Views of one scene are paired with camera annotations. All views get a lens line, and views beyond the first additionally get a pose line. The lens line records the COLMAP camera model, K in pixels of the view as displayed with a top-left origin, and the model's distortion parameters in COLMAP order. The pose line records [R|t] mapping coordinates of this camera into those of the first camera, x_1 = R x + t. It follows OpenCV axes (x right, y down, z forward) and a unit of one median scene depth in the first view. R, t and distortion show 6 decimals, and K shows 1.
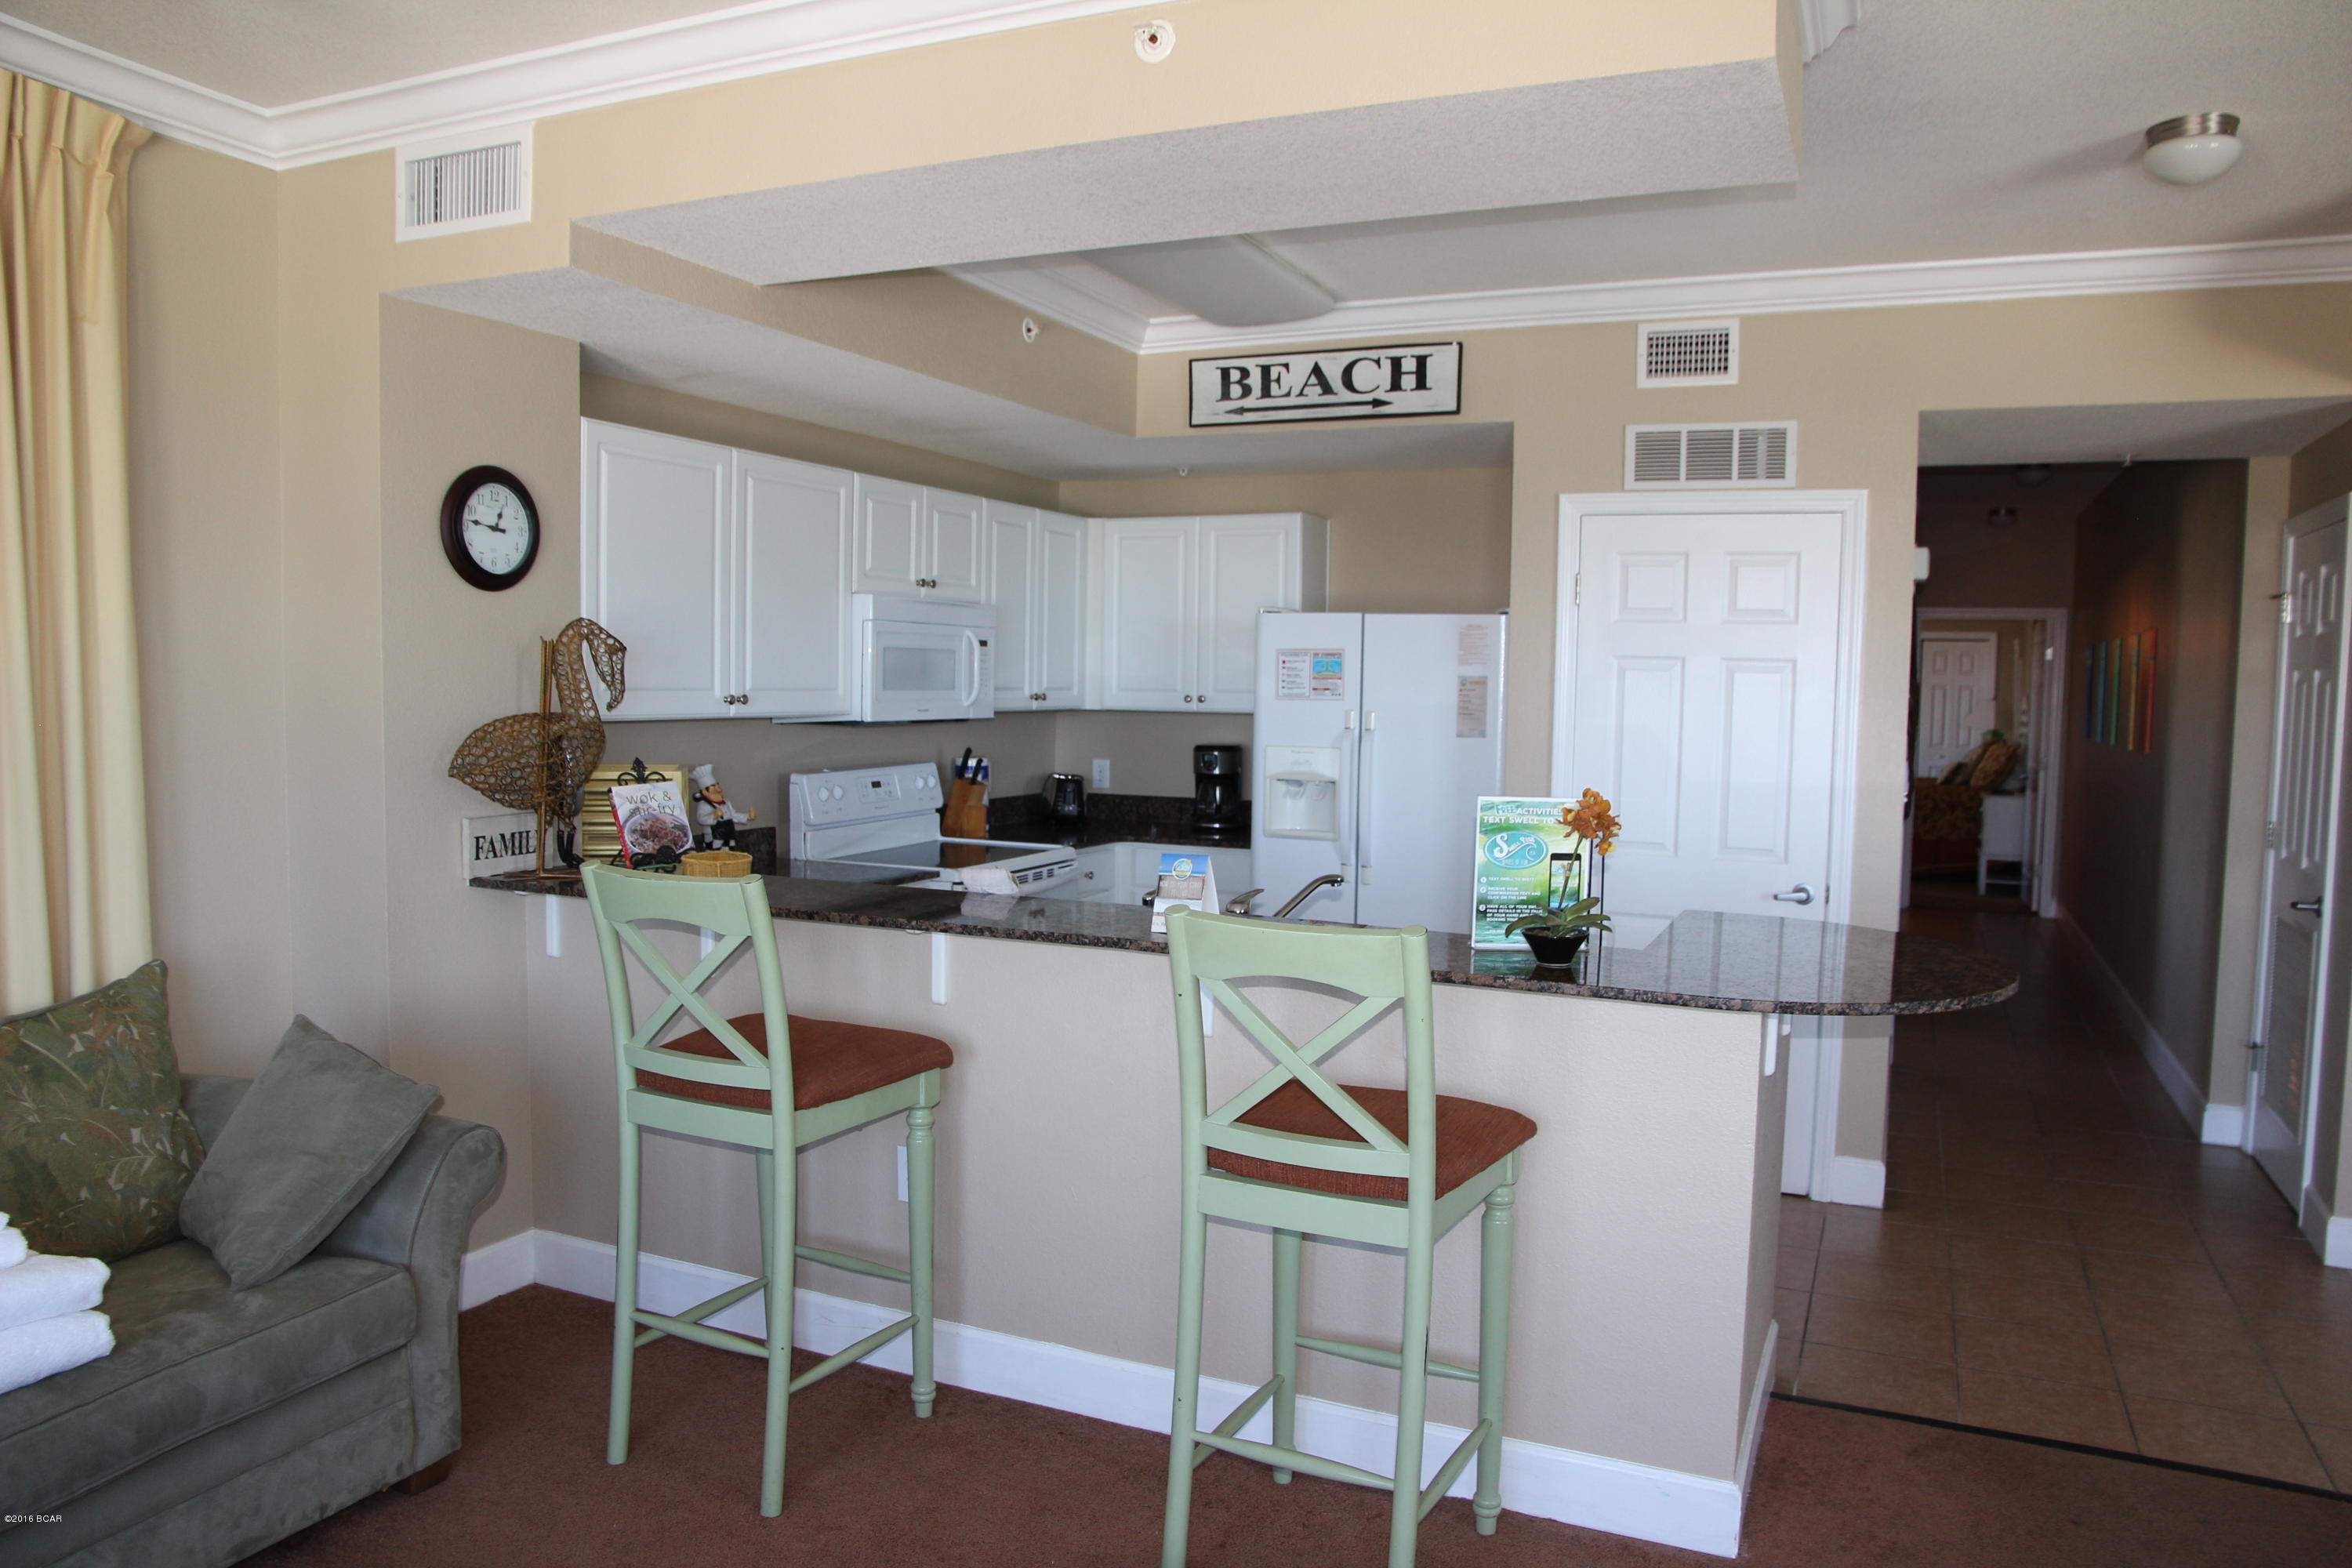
lens RADIAL K [[1633.3, 0, 1213.5], [0, 1633.3, 796.9], [0, 0, 1]] dist [-0.113791, 0.078804]
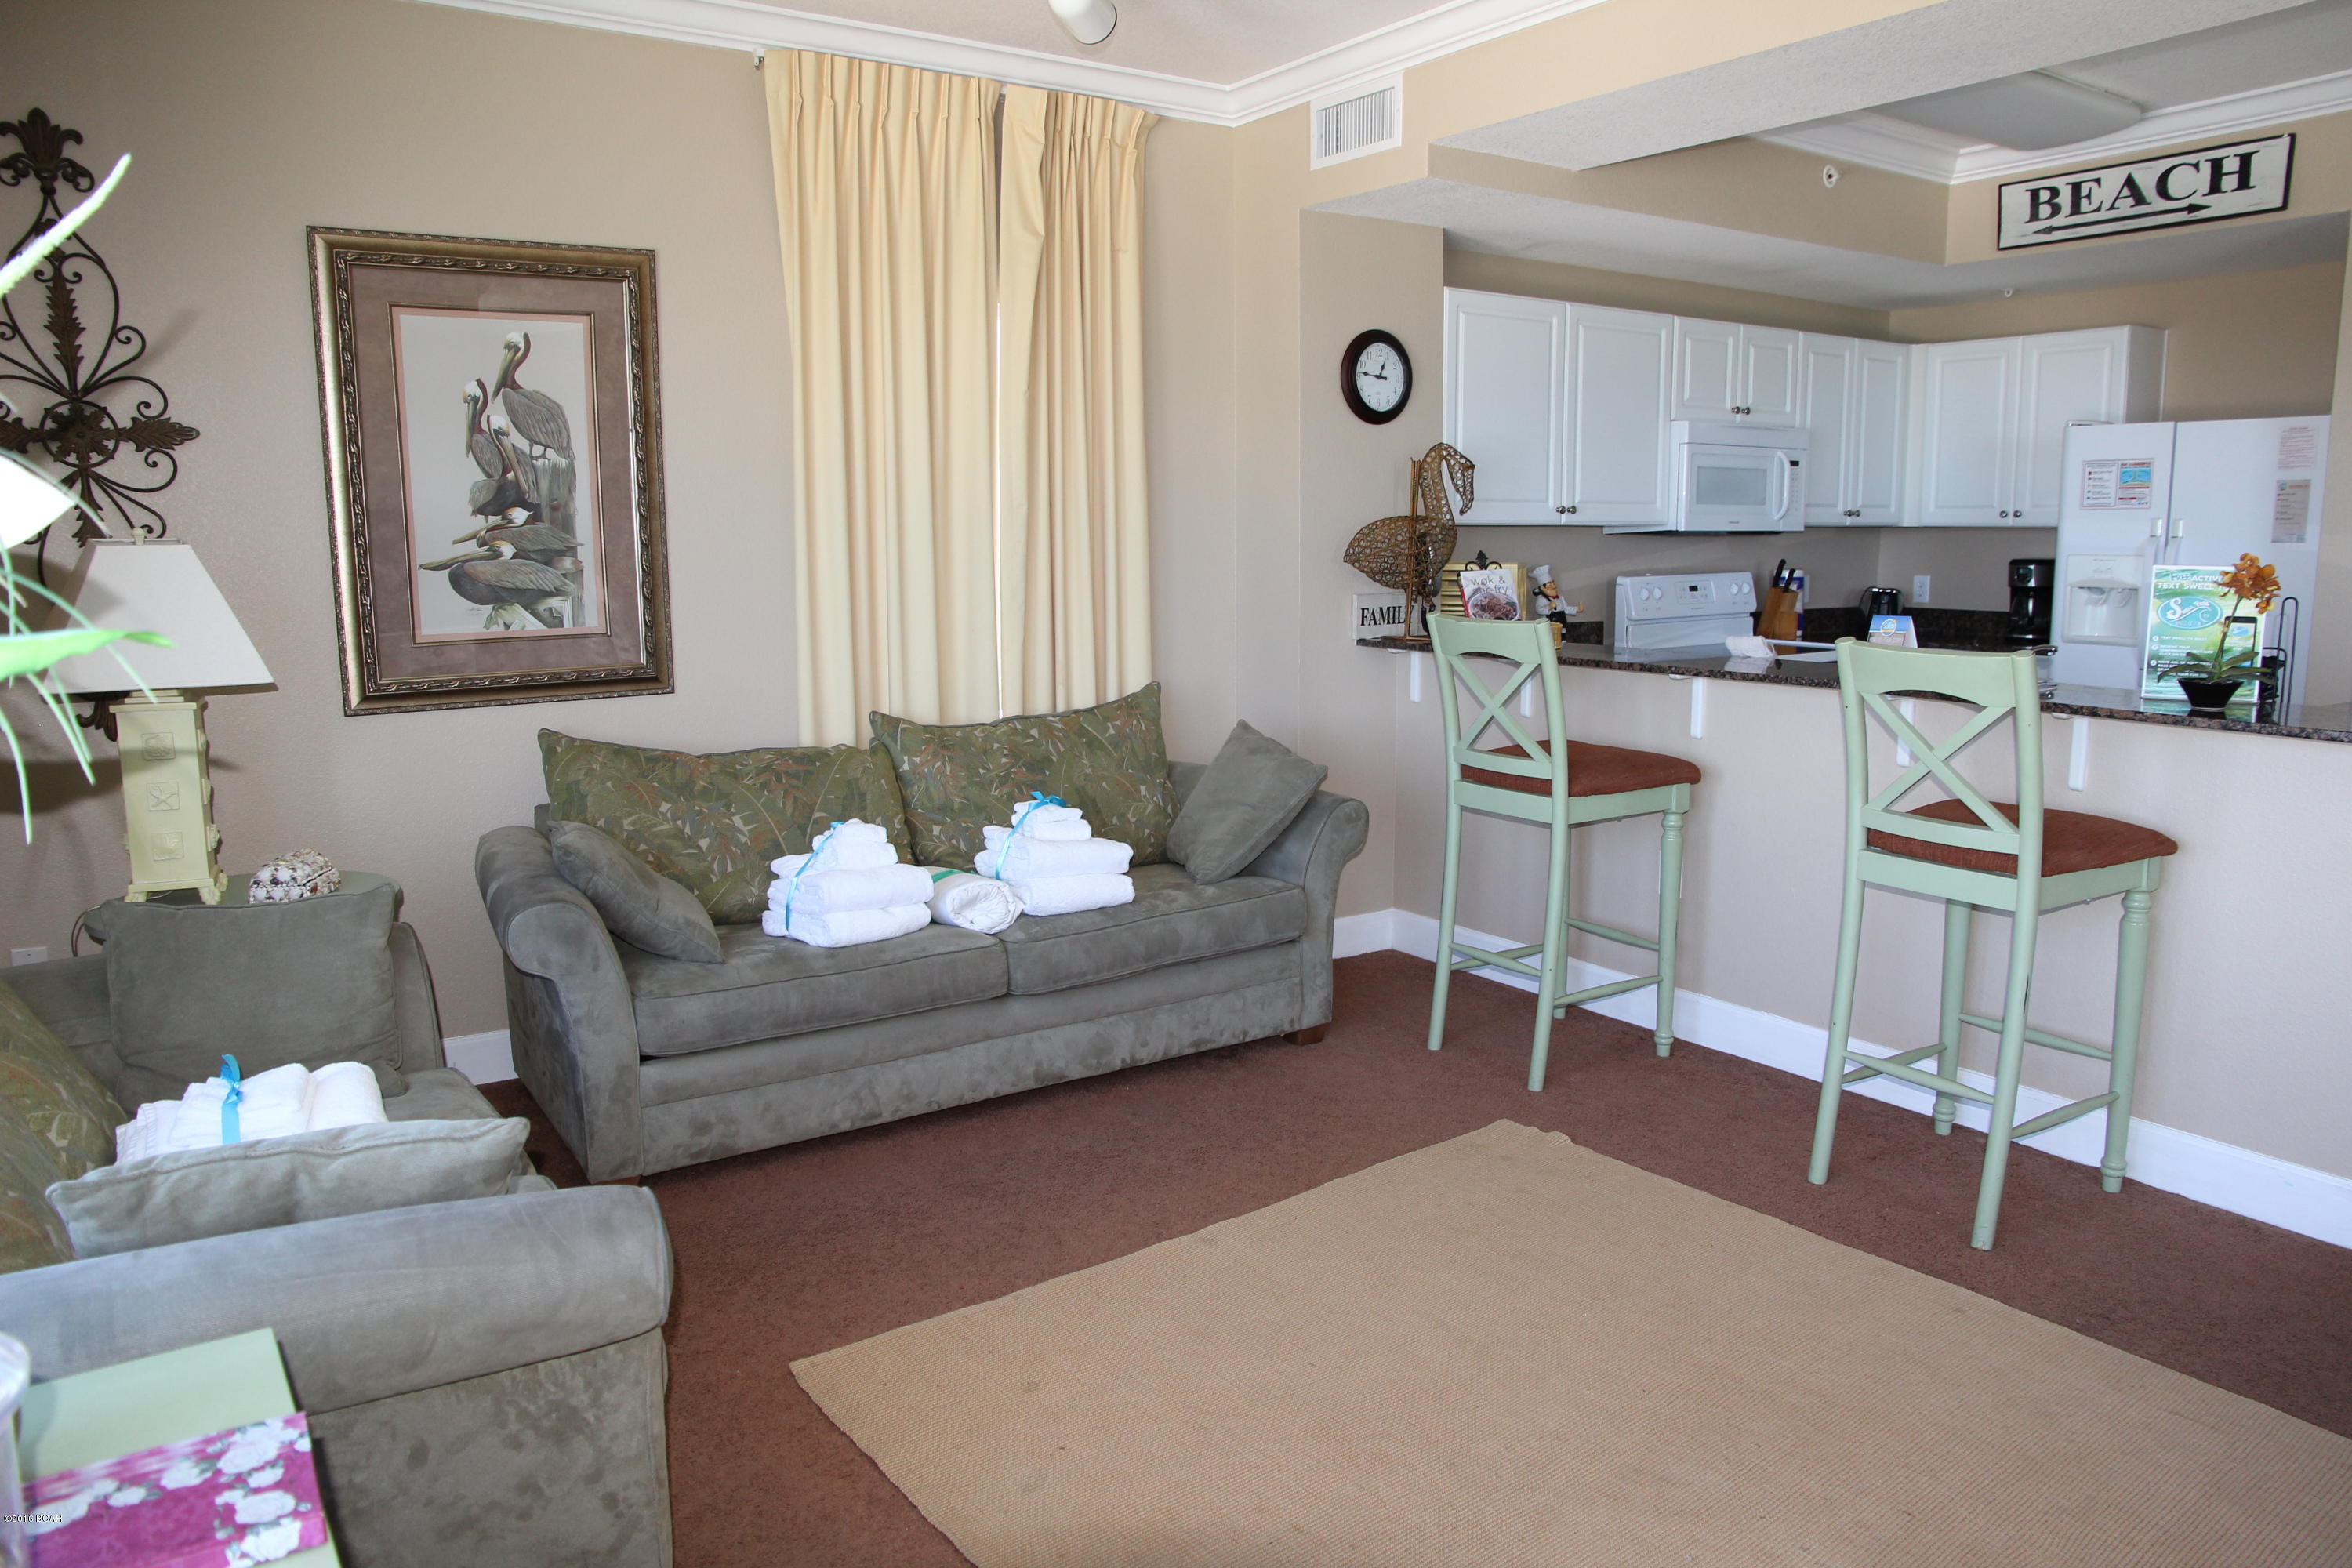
lens RADIAL K [[1633.3, 0, 1187.6], [0, 1633.3, 780.2], [0, 0, 1]] dist [-0.113791, 0.078804]
pose [[0.850435, 0.059661, -0.522687, 0.130725], [-0.017610, 0.996220, 0.085060, 0.051123], [0.525786, -0.063134, 0.848271, -0.234300]]
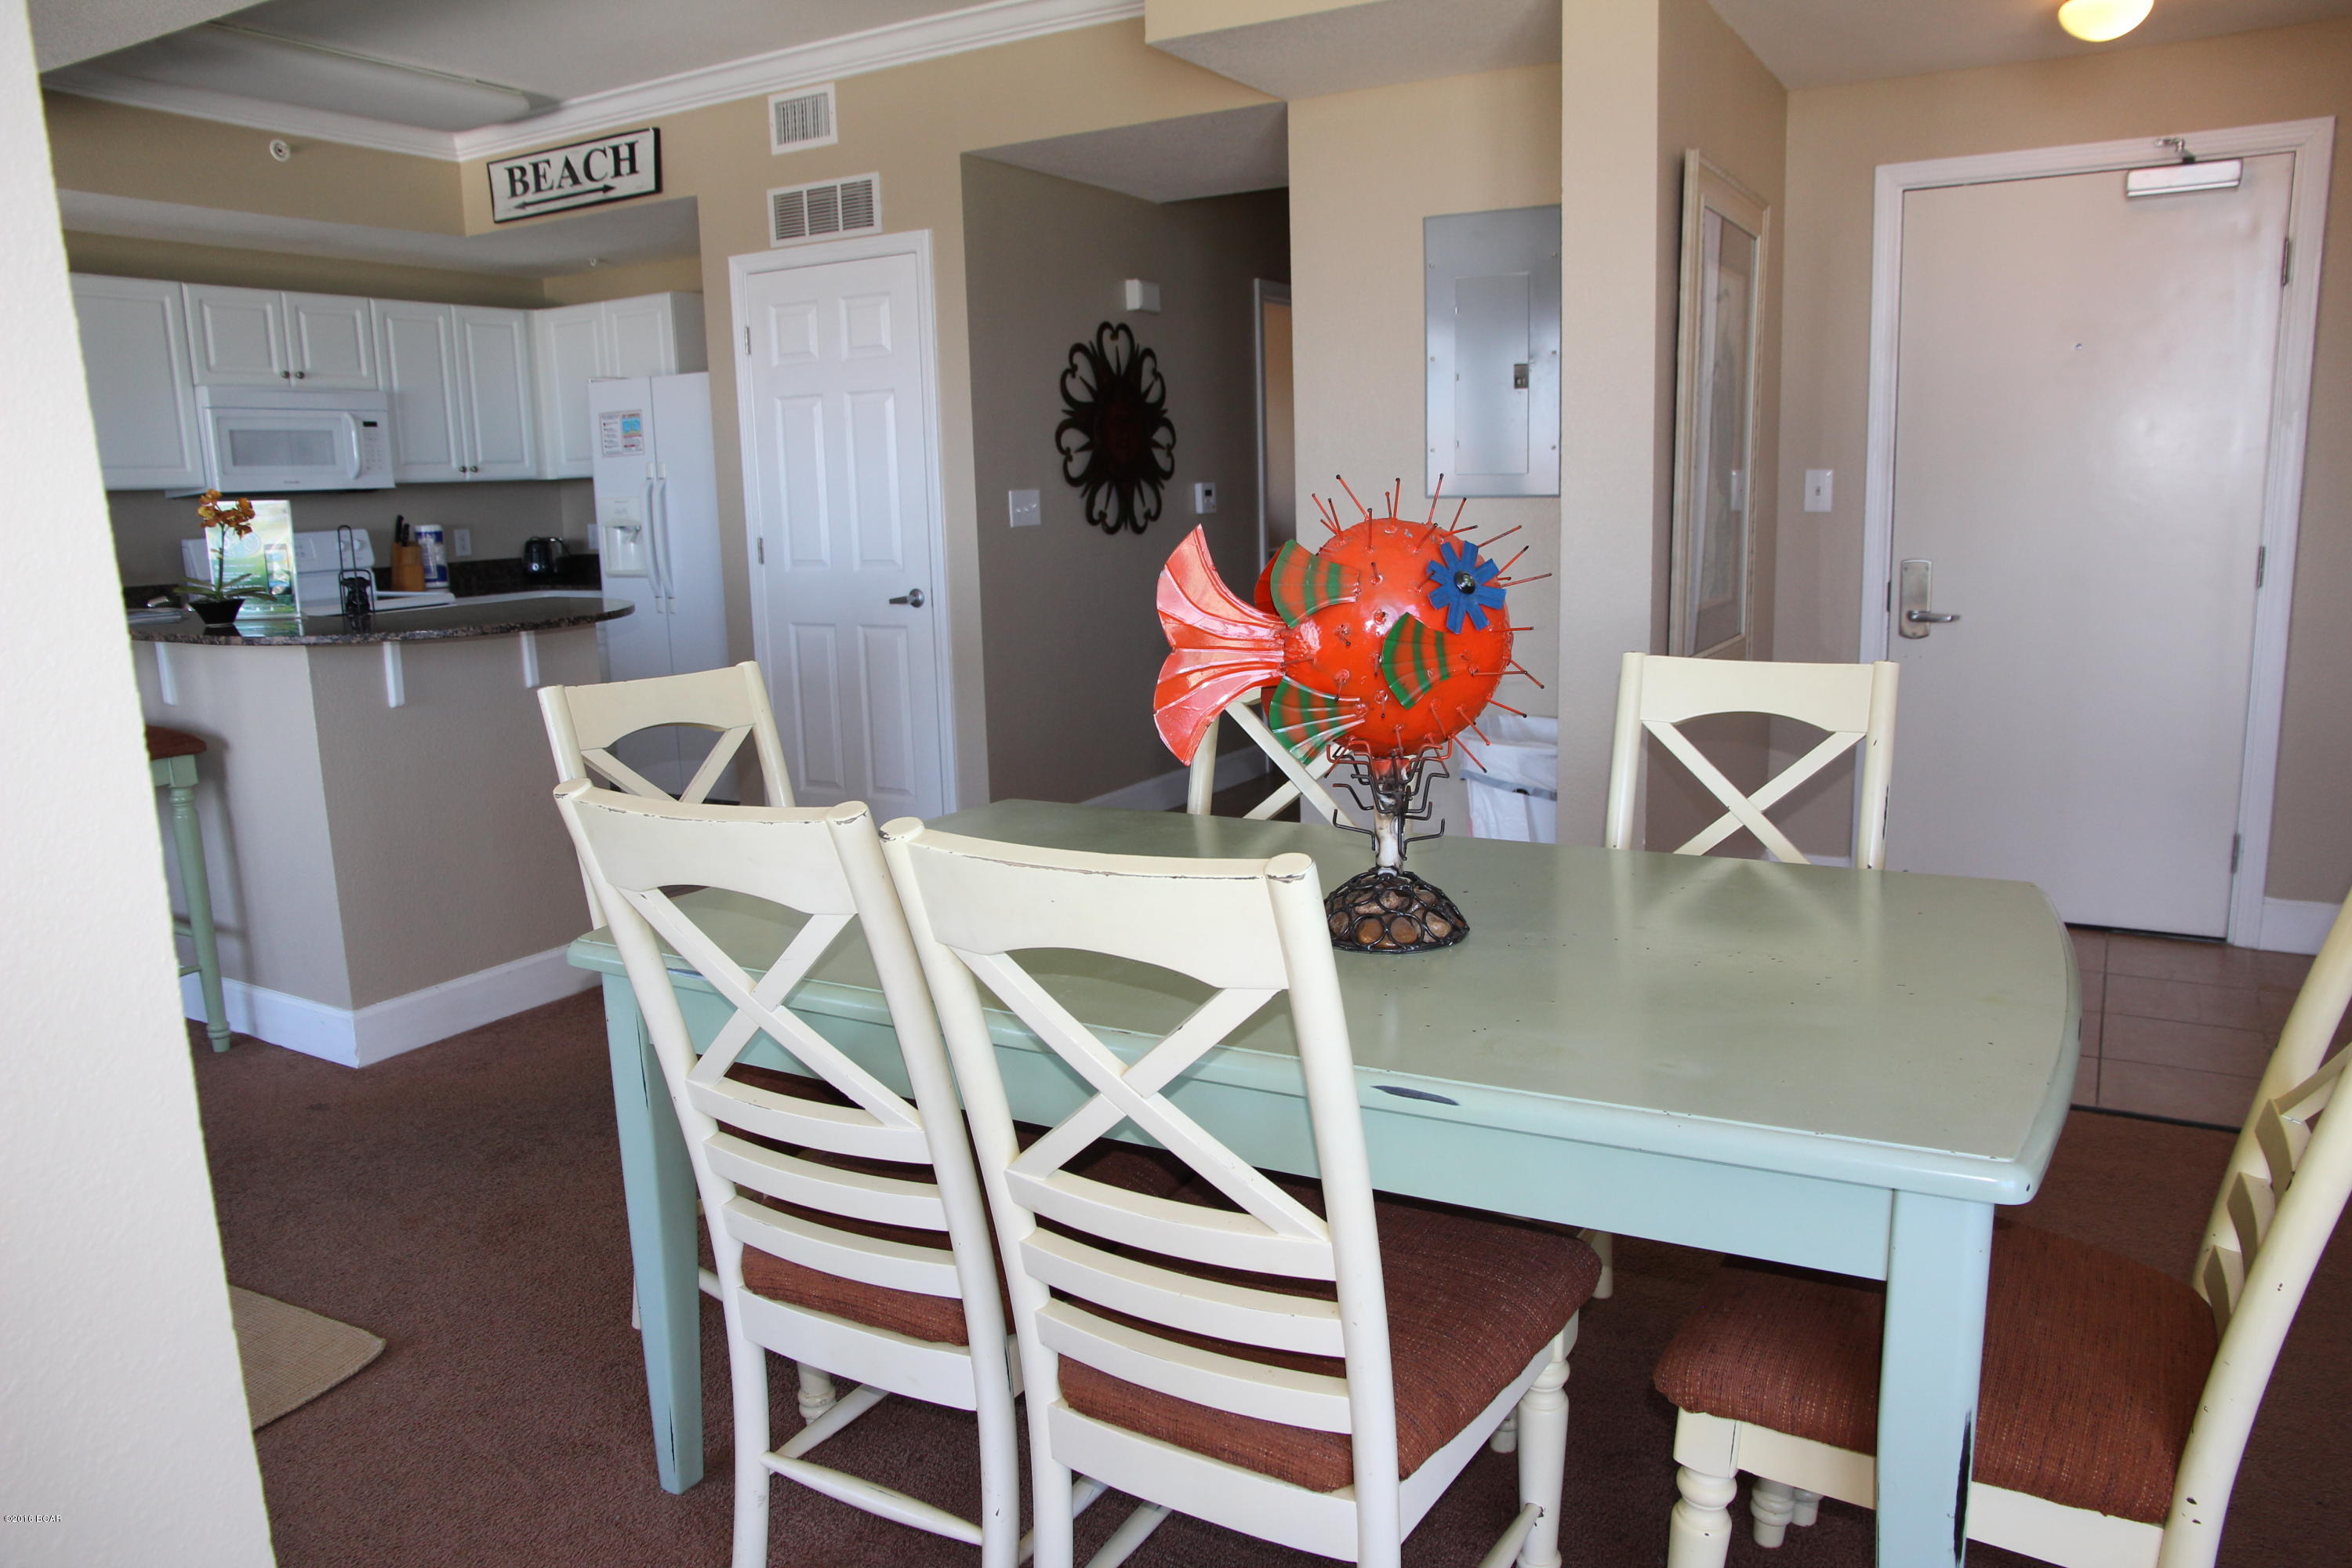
lens RADIAL K [[1633.3, 0, 1212.1], [0, 1633.3, 781.3], [0, 0, 1]] dist [-0.113791, 0.078804]
pose [[0.994002, -0.025770, -0.106284, 0.823163], [0.037357, 0.993392, 0.108517, 0.086437], [0.102786, -0.111836, 0.988397, -0.146559]]
